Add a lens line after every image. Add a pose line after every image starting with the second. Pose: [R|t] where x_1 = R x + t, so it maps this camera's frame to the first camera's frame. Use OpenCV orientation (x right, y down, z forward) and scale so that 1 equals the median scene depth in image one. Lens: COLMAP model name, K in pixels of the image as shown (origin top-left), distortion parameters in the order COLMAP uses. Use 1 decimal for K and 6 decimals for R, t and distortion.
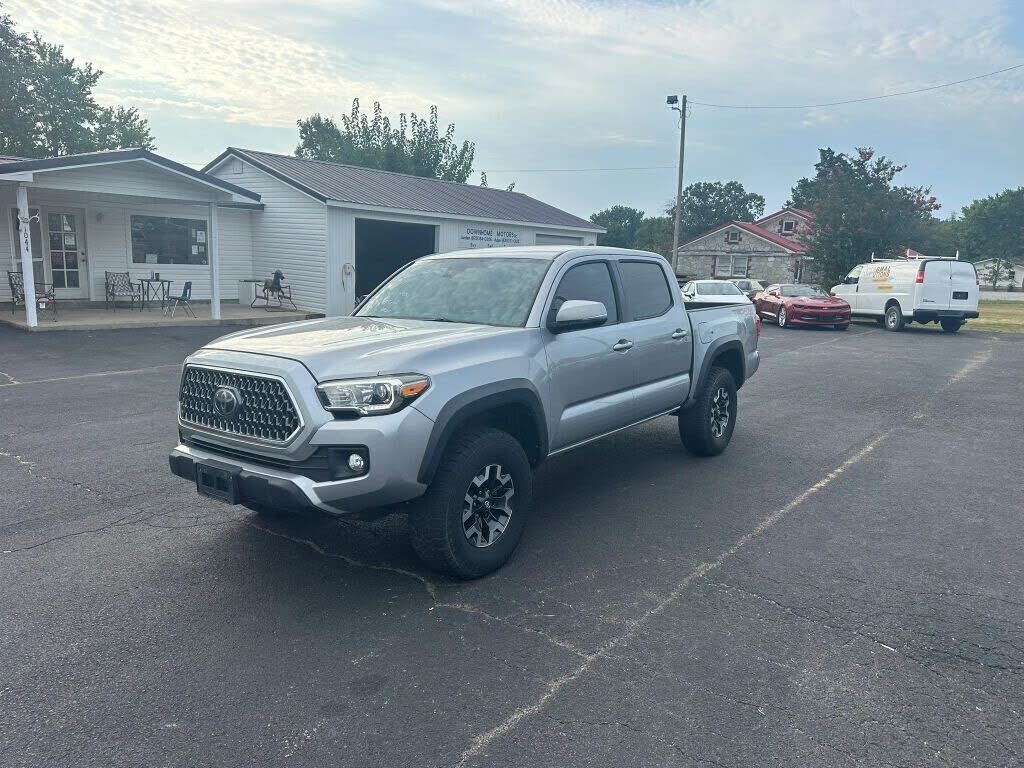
lens RADIAL K [[743.0, 0, 516.6], [0, 743.0, 387.6], [0, 0, 1]] dist [0.031709, -0.054092]
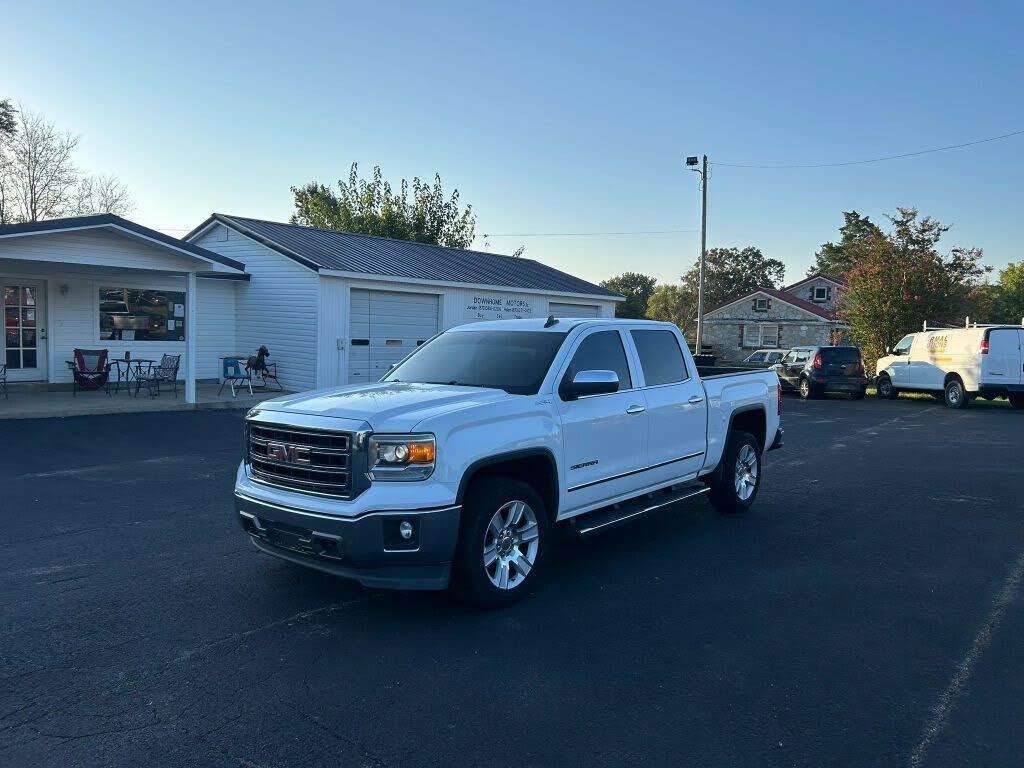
lens RADIAL K [[794.2, 0, 516.7], [0, 794.2, 382.1], [0, 0, 1]] dist [0.018120, -0.000188]
pose [[0.999937, -0.008757, -0.006984, -0.007256], [0.007976, 0.994460, -0.104809, -0.008703], [0.007863, 0.104747, 0.994468, 0.040758]]
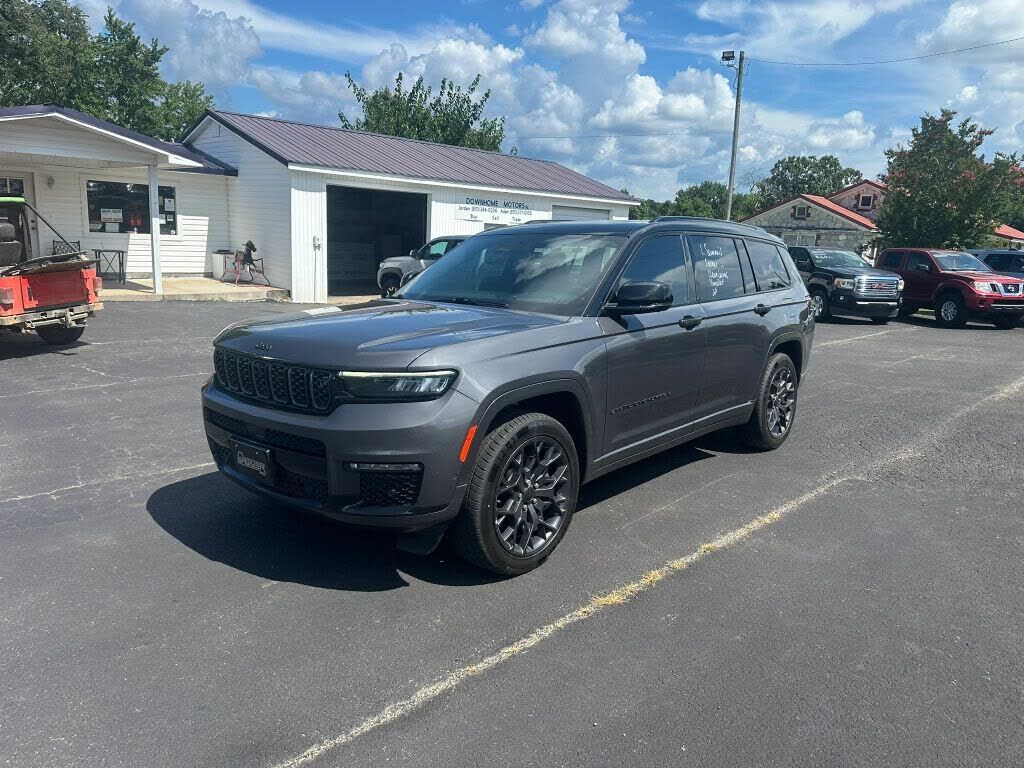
lens RADIAL K [[749.4, 0, 508.3], [0, 749.4, 381.5], [0, 0, 1]] dist [0.000078, -0.006349]
pose [[0.991881, 0.034020, -0.122537, 0.081863], [-0.031541, 0.999258, 0.022117, -0.010956], [0.123199, -0.018072, 0.992217, 0.084366]]
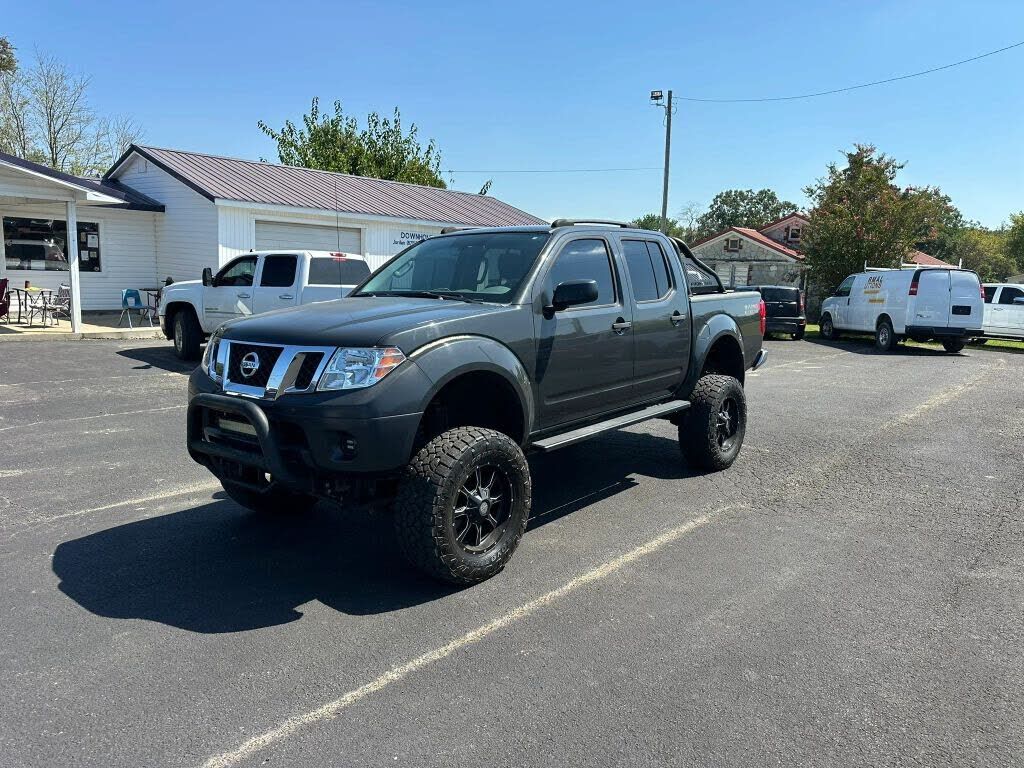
lens RADIAL K [[749.4, 0, 508.3], [0, 749.4, 381.5], [0, 0, 1]] dist [0.000078, -0.006349]
pose [[0.998024, 0.011588, -0.061759, 0.098670], [-0.012961, 0.999677, -0.021878, -0.012176], [0.061485, 0.022636, 0.997851, 0.085312]]
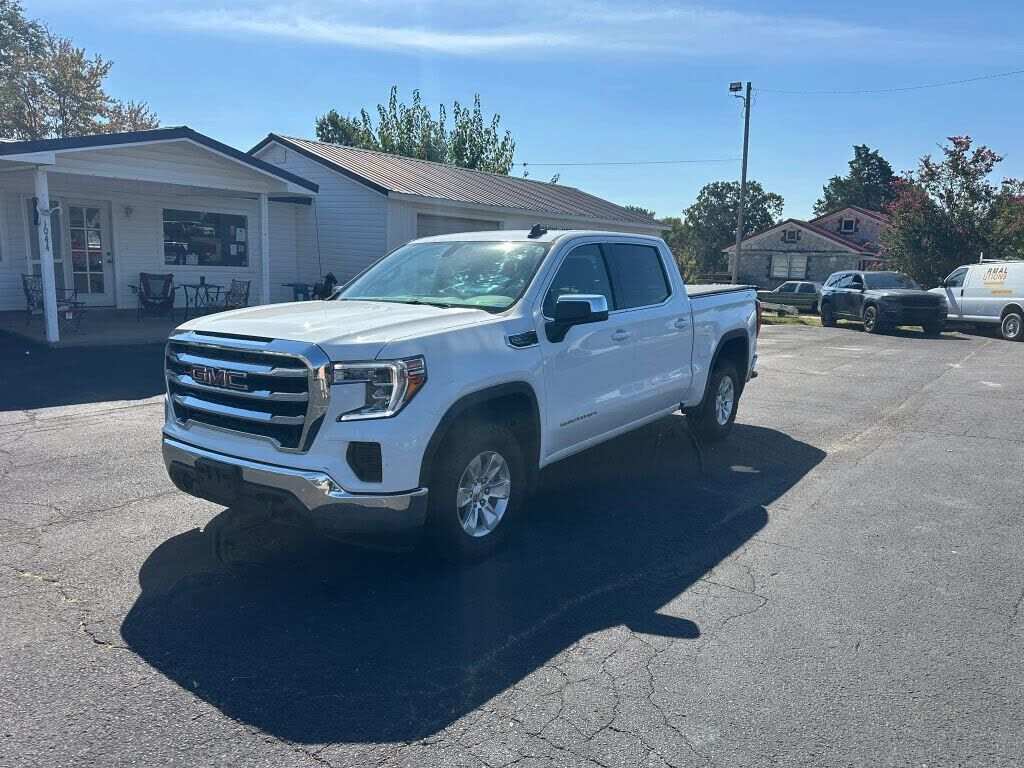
lens RADIAL K [[743.0, 0, 516.6], [0, 743.0, 387.6], [0, 0, 1]] dist [0.031709, -0.054092]
pose [[0.999989, -0.001025, -0.004574, -0.065867], [0.001016, 0.999997, -0.002143, -0.014137], [0.004576, 0.002138, 0.999987, 0.087474]]
